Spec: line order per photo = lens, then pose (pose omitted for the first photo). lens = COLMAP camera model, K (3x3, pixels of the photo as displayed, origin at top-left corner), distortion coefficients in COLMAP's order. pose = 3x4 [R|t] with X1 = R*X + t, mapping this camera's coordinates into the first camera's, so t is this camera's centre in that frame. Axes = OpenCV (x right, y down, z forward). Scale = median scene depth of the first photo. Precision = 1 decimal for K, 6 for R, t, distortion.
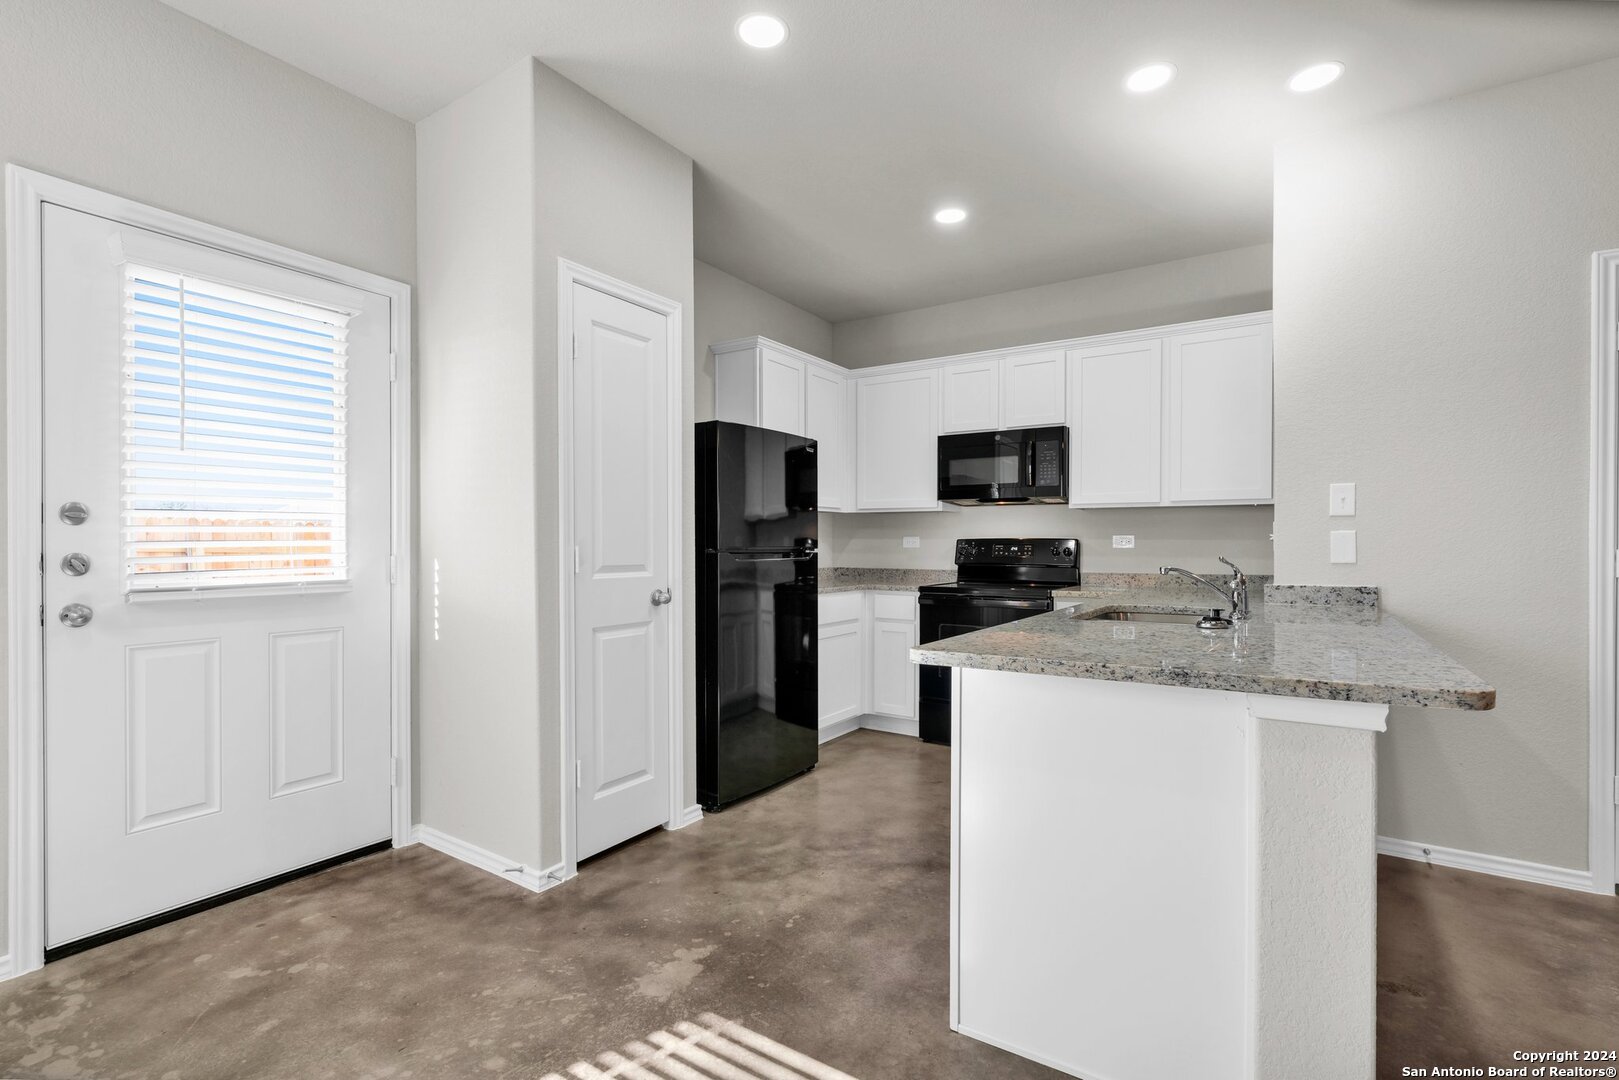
lens RADIAL K [[734.3, 0, 814.3], [0, 734.3, 548.4], [0, 0, 1]] dist [-0.001888, 0.000349]
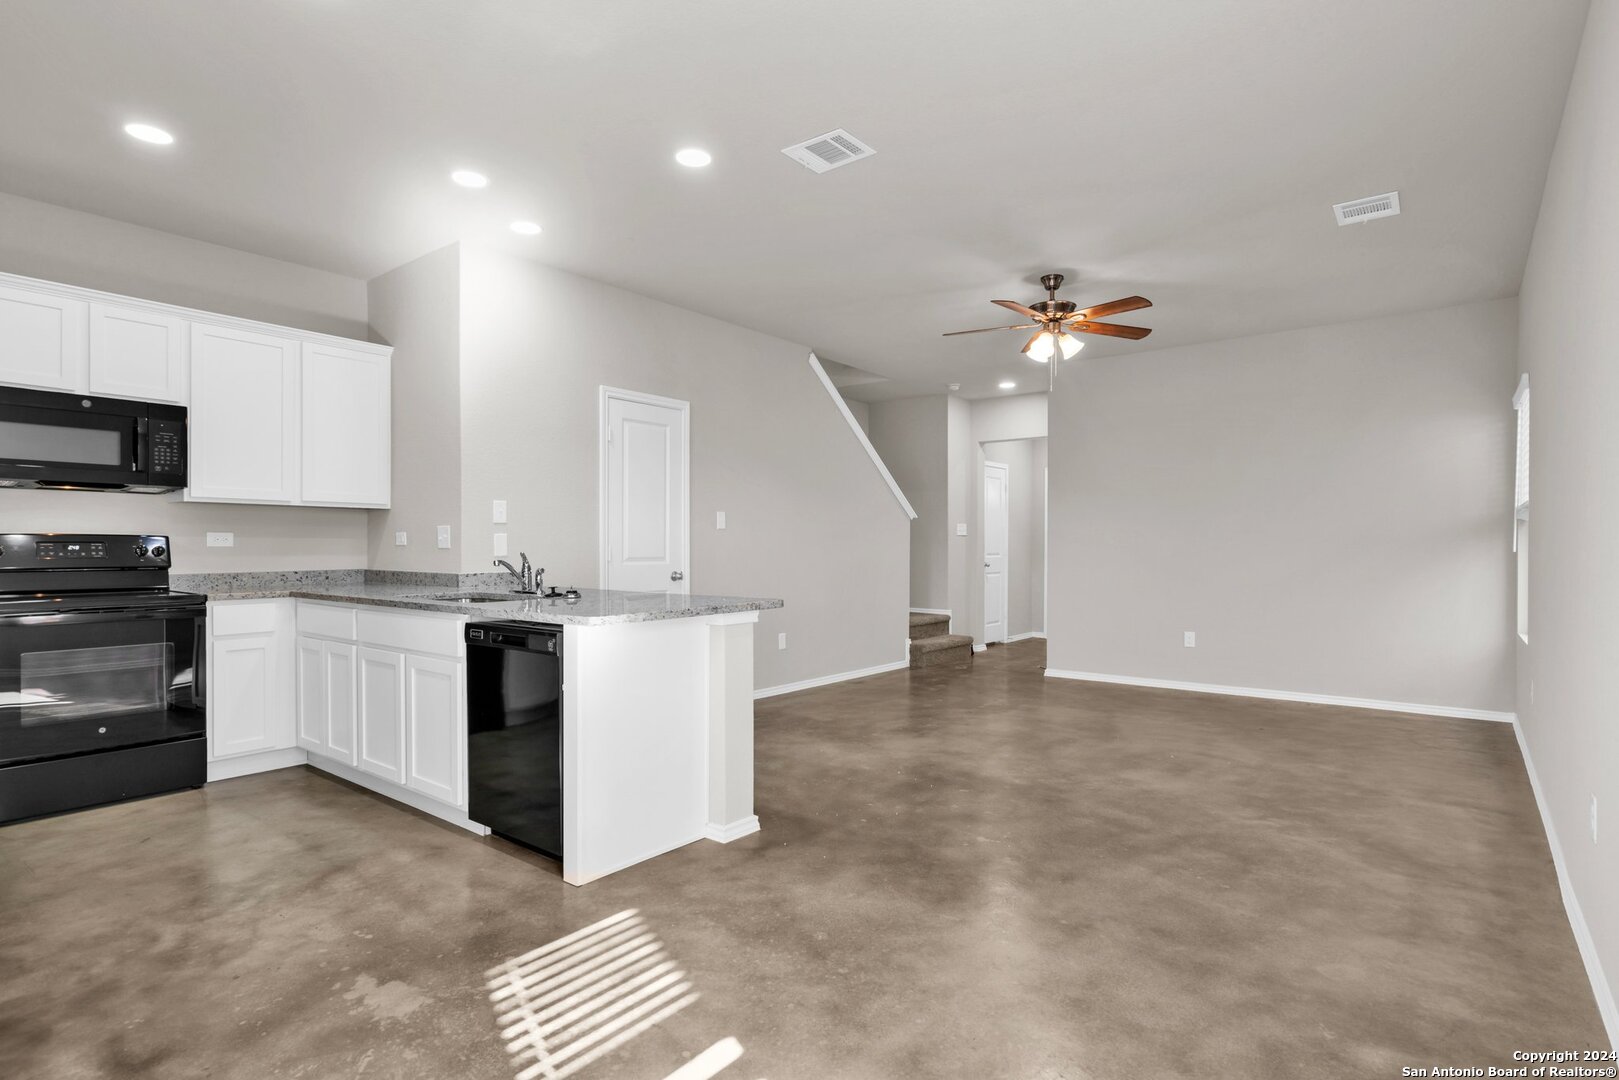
lens RADIAL K [[830.2, 0, 802.5], [0, 830.2, 552.1], [0, 0, 1]] dist [0.004140, 0.001316]
pose [[0.094942, -0.009760, 0.995435, -0.957007], [0.001213, 0.999952, 0.009689, -0.003653], [-0.995482, 0.000287, 0.094949, 0.291219]]
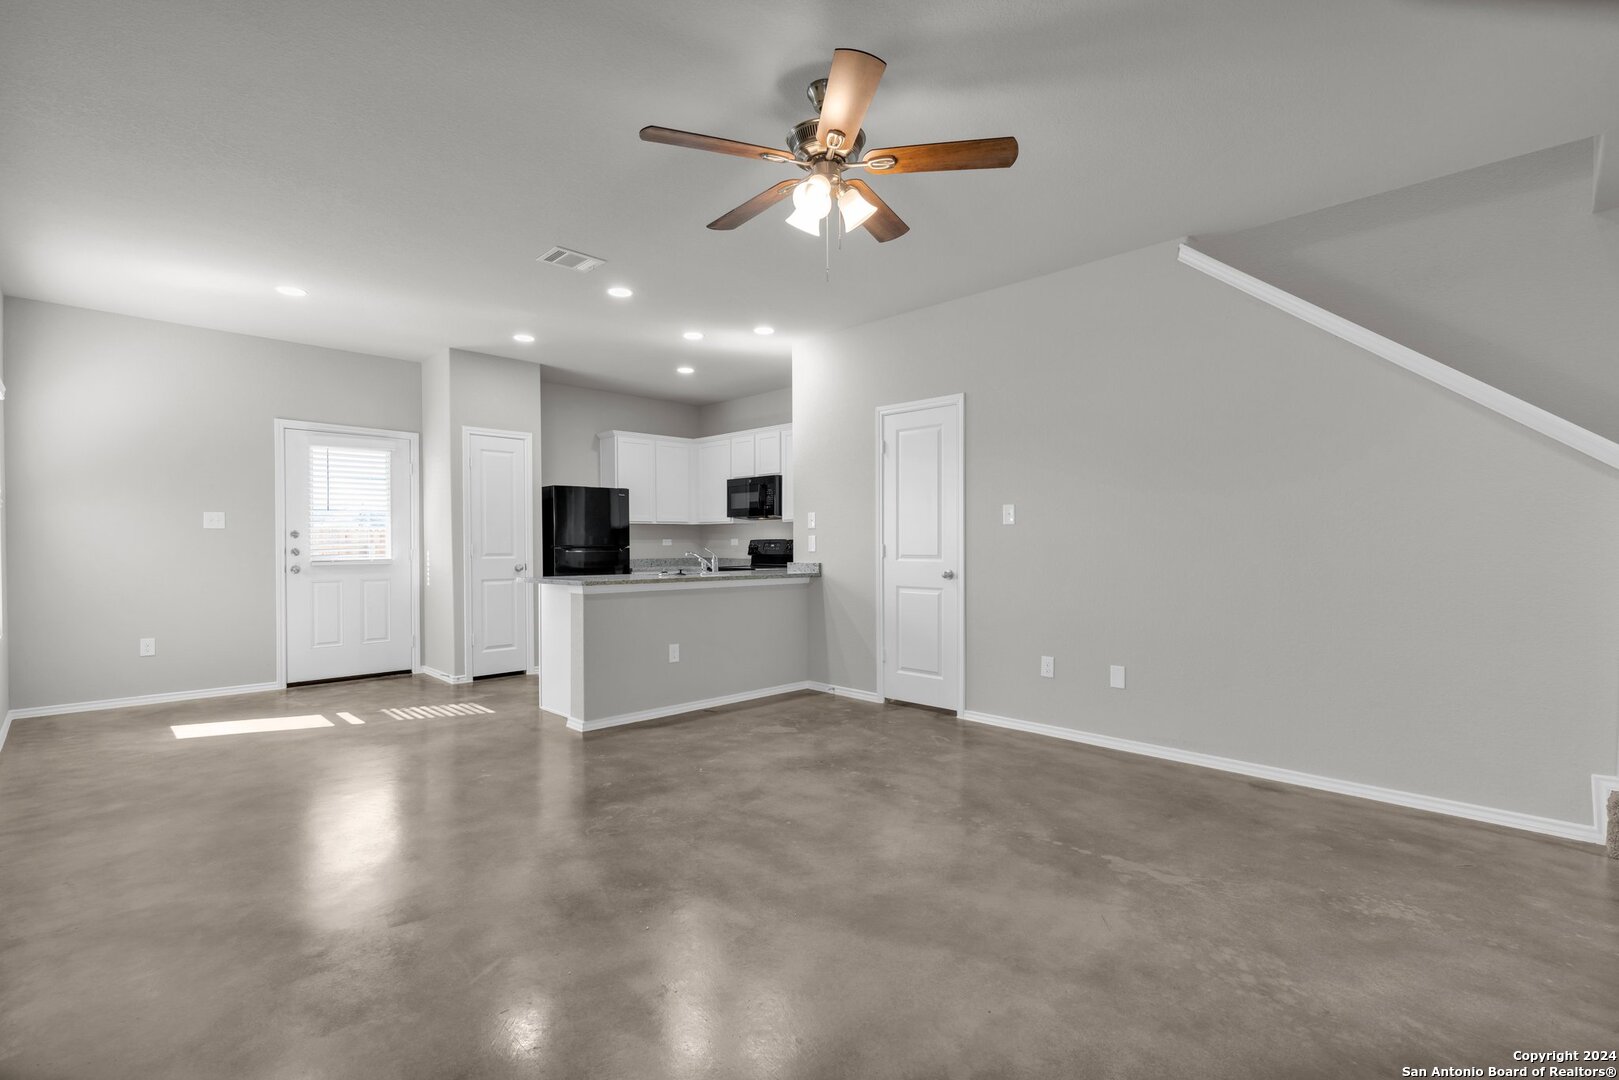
lens RADIAL K [[736.4, 0, 811.1], [0, 736.4, 550.3], [0, 0, 1]] dist [-0.004123, 0.000728]
pose [[0.977753, -0.002499, -0.209745, 1.310507], [0.003228, 0.999990, 0.003133, 0.010775], [0.209735, -0.003740, 0.977751, -1.159887]]
